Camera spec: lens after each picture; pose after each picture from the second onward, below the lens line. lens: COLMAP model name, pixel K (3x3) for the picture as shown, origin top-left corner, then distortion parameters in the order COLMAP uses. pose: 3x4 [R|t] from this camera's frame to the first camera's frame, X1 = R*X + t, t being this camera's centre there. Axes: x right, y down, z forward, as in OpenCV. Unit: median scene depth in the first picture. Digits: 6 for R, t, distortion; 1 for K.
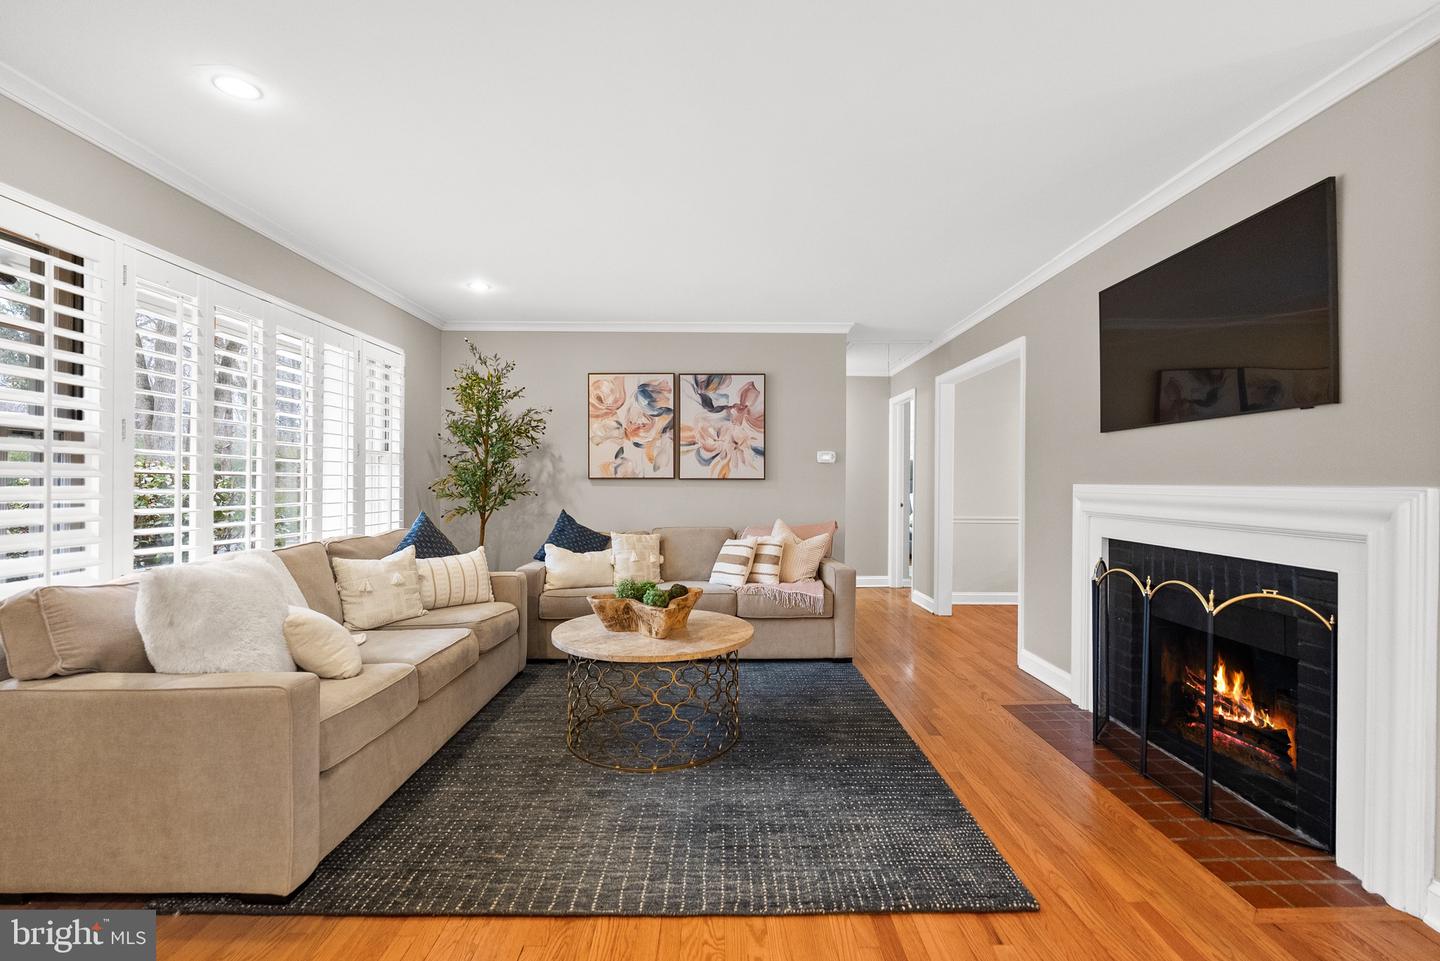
lens RADIAL K [[656.4, 0, 719.5], [0, 656.4, 483.0], [0, 0, 1]] dist [-0.004829, 0.000810]
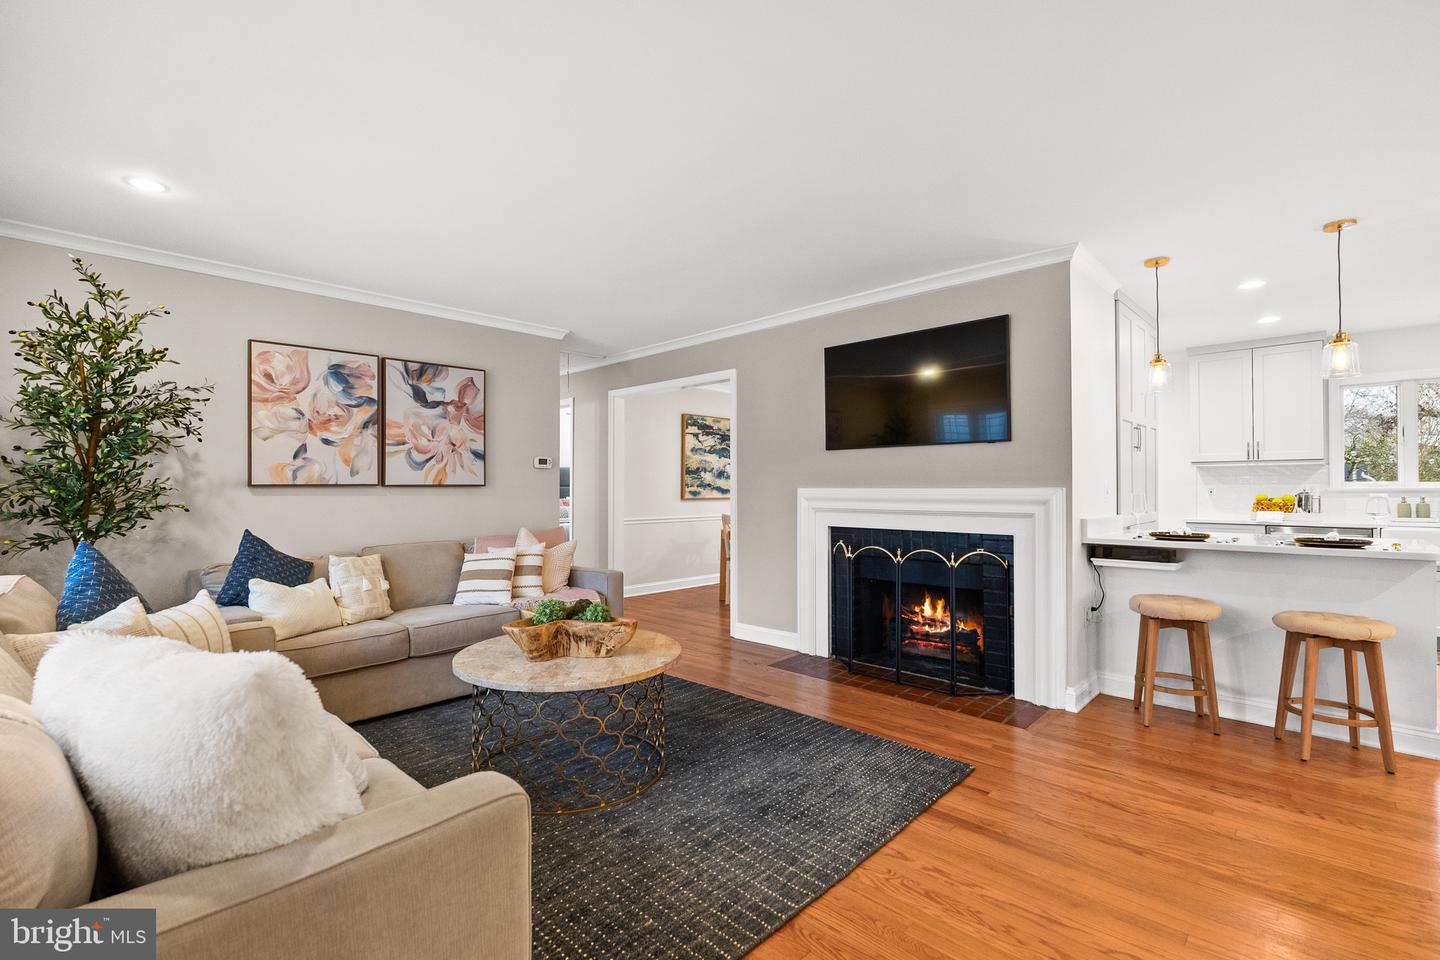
lens RADIAL K [[656.4, 0, 721.7], [0, 656.4, 481.8], [0, 0, 1]] dist [-0.004829, 0.000810]
pose [[0.692025, 0.000779, 0.721873, -0.564626], [0.008271, 0.999925, -0.009008, -0.000579], [-0.721826, 0.012205, 0.691967, 0.206864]]
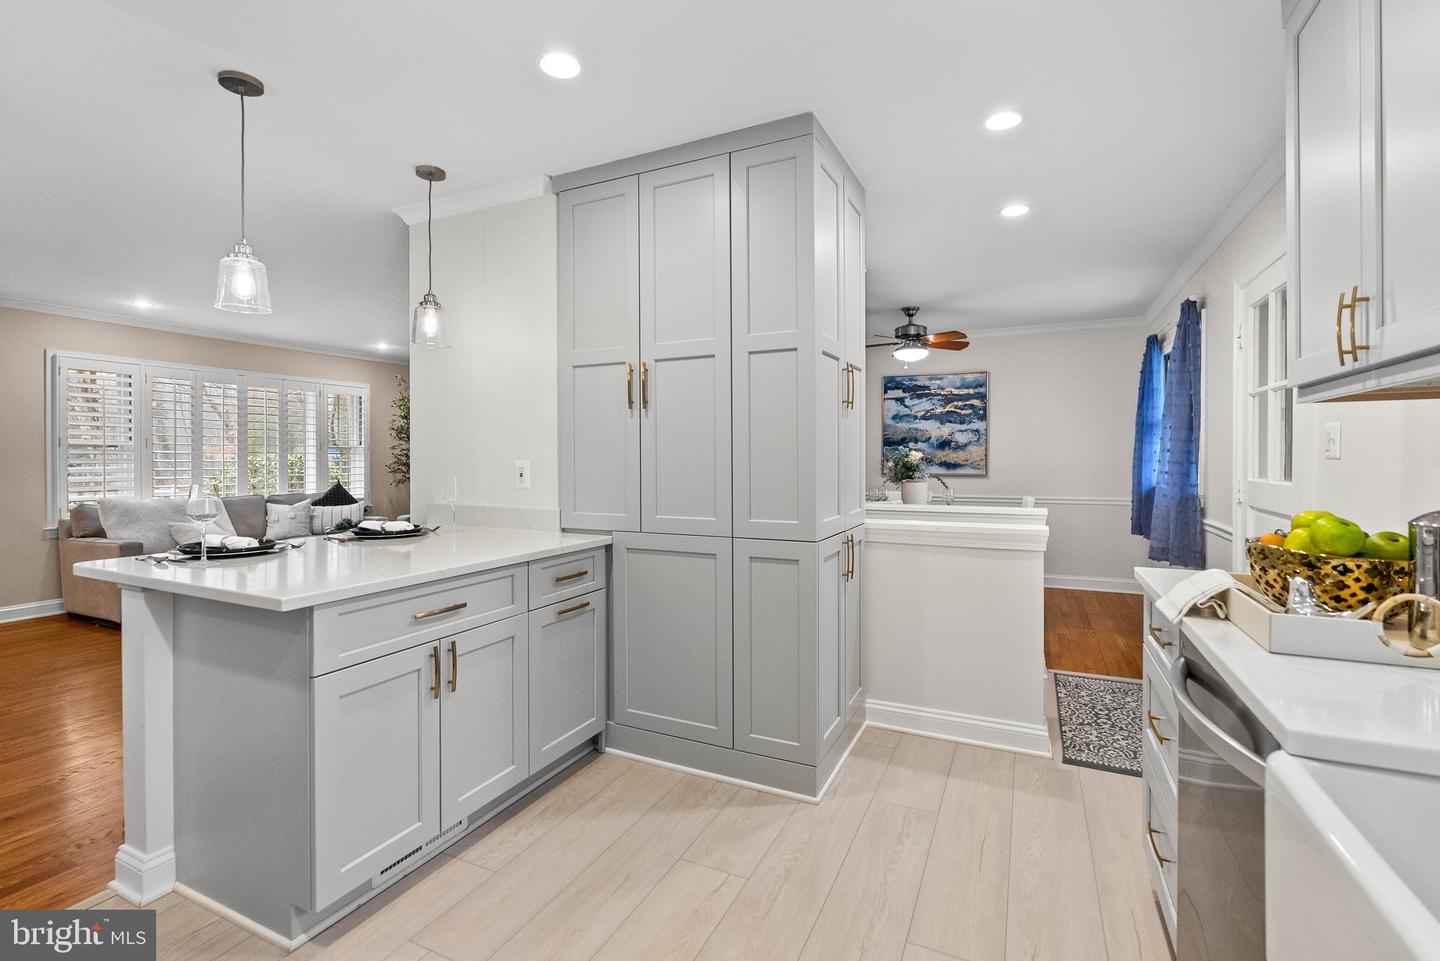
lens RADIAL K [[656.4, 0, 720.8], [0, 656.4, 461.3], [0, 0, 1]] dist [-0.004829, 0.000810]
pose [[0.897106, -0.005108, -0.441786, 1.466978], [0.005632, 0.999984, -0.000126, -0.002946], [0.441779, -0.002375, 0.897121, -0.154110]]
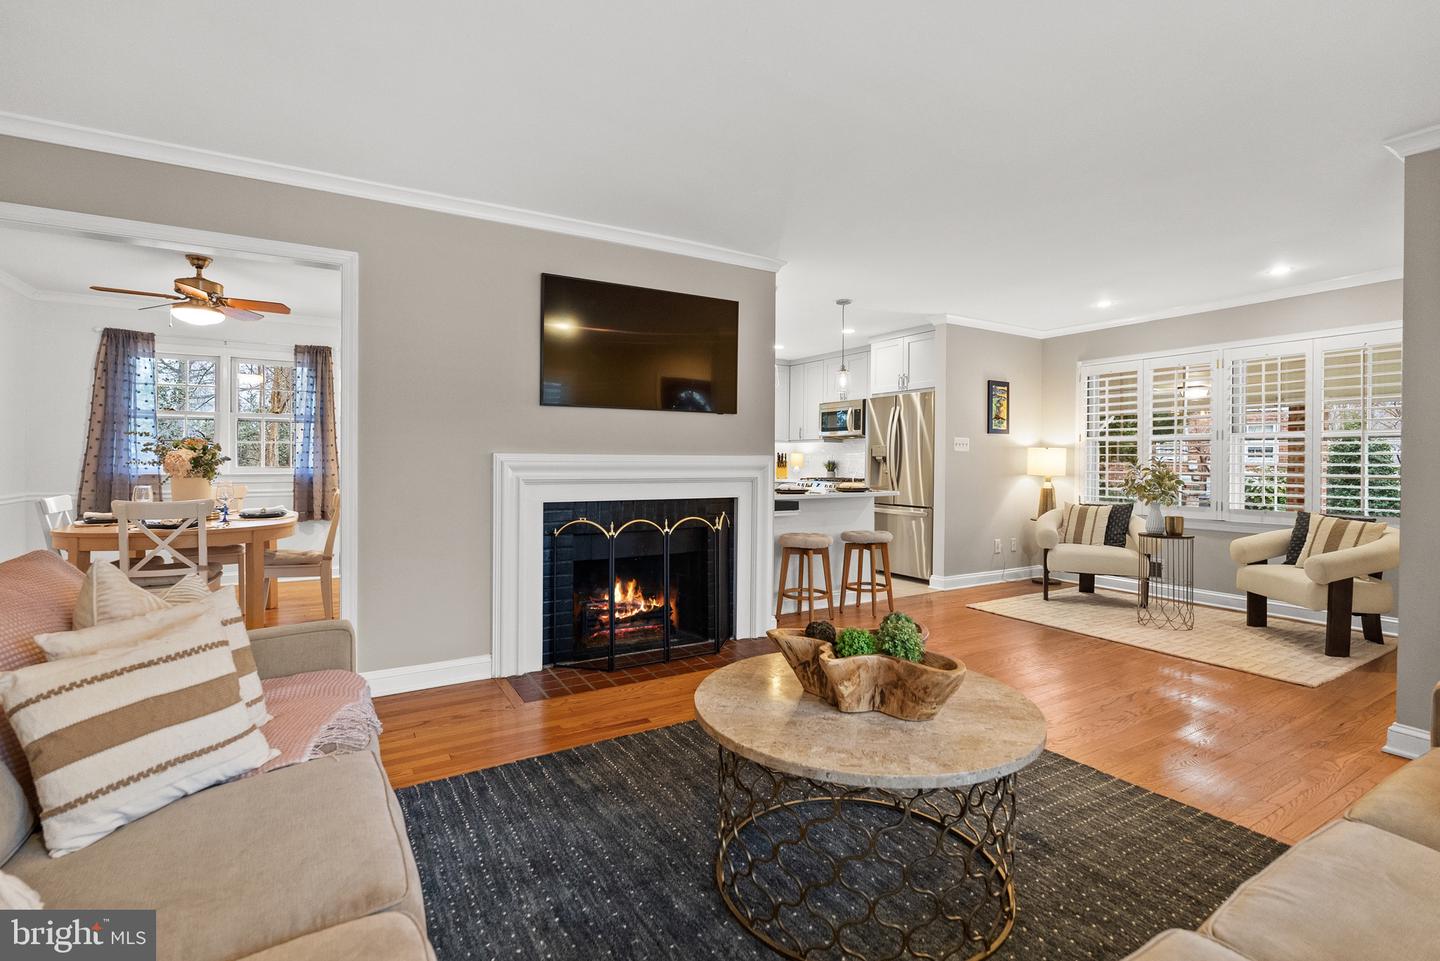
lens RADIAL K [[656.4, 0, 734.3], [0, 656.4, 465.9], [0, 0, 1]] dist [-0.004829, 0.000810]
pose [[-0.523874, -0.016230, 0.851641, -0.489153], [-0.004041, 0.999855, 0.016569, 0.001646], [-0.851786, 0.005239, -0.523863, 1.298948]]
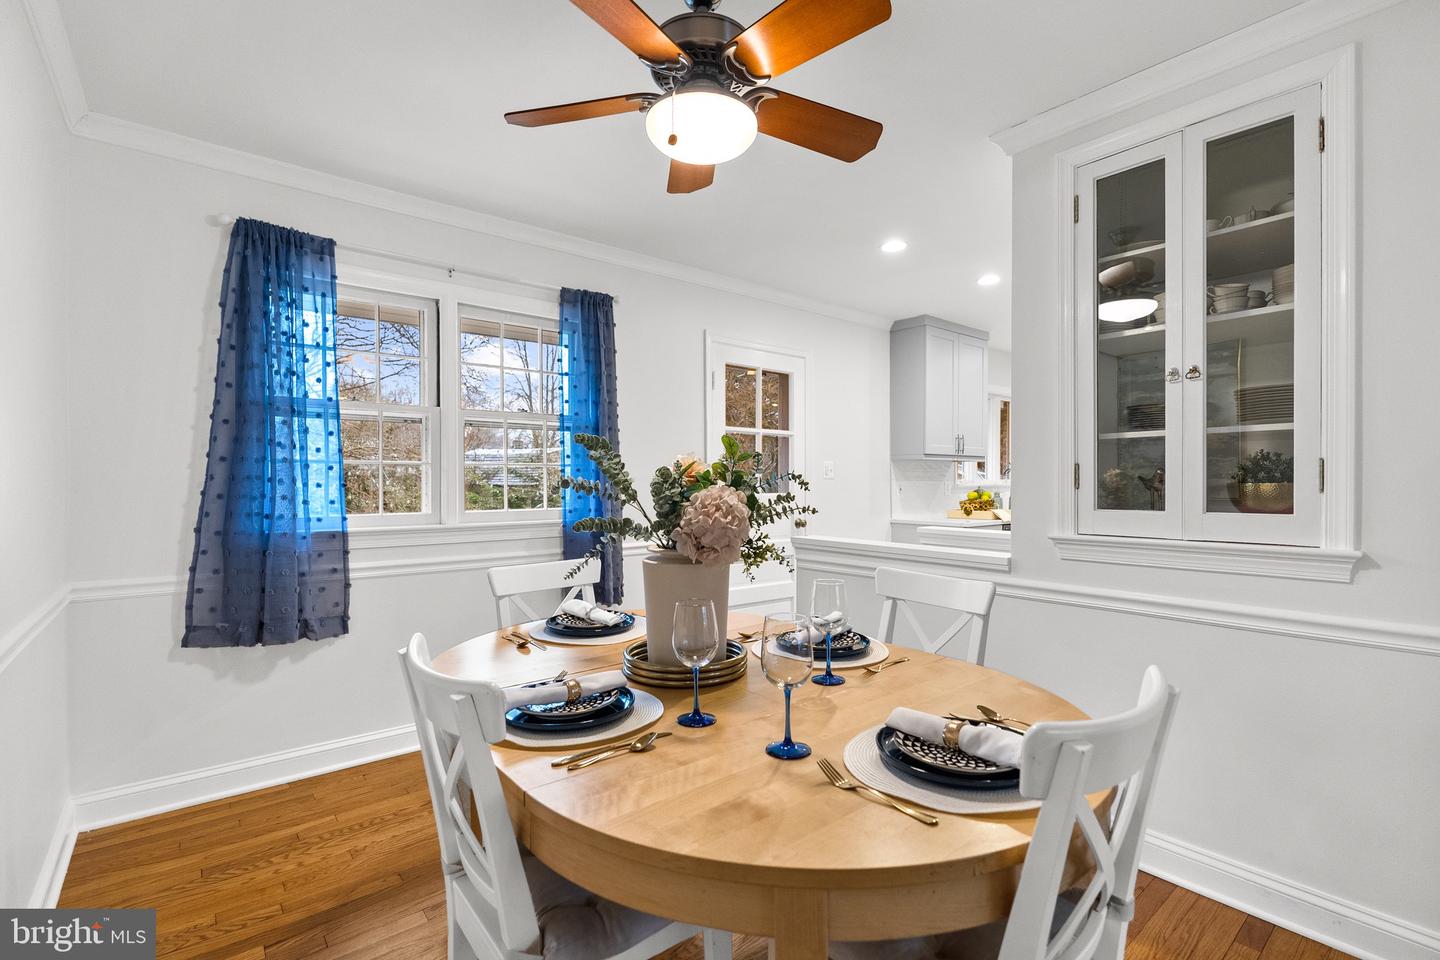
lens RADIAL K [[656.4, 0, 738.3], [0, 656.4, 489.4], [0, 0, 1]] dist [-0.004829, 0.000810]
pose [[-0.649542, -0.016203, 0.760153, 0.779945], [-0.000250, 0.999777, 0.021097, -0.012985], [-0.760325, 0.013513, -0.649402, 1.838010]]
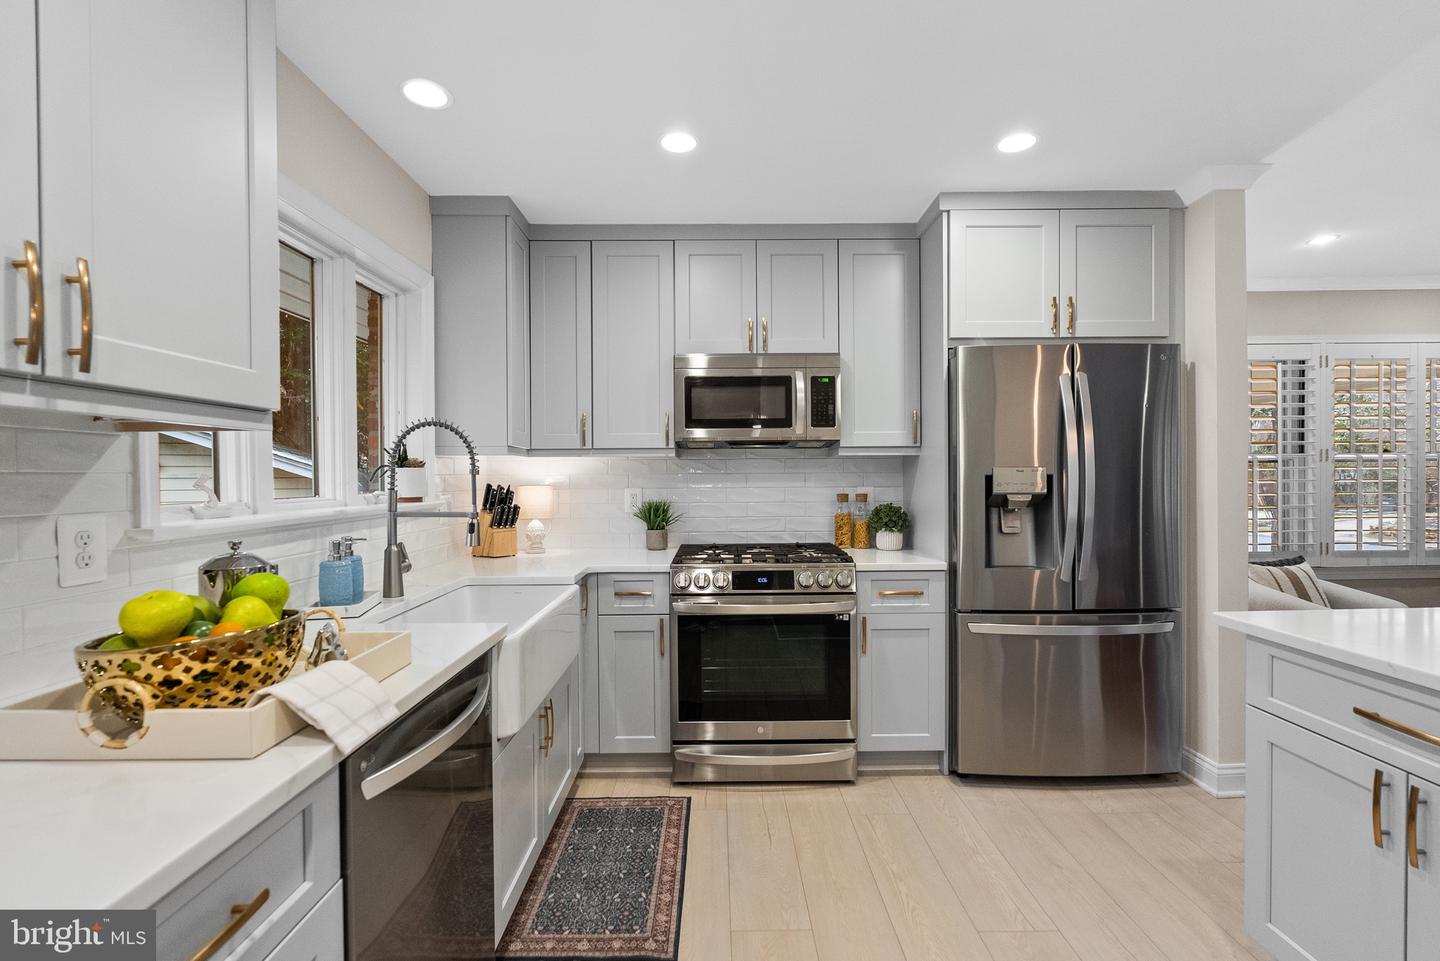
lens RADIAL K [[656.4, 0, 729.8], [0, 656.4, 484.4], [0, 0, 1]] dist [-0.004829, 0.000810]
pose [[-0.999964, 0.002754, -0.007973, 1.376005], [0.002611, 0.999837, 0.017893, -0.023173], [0.008021, 0.017871, -0.999808, 0.658392]]
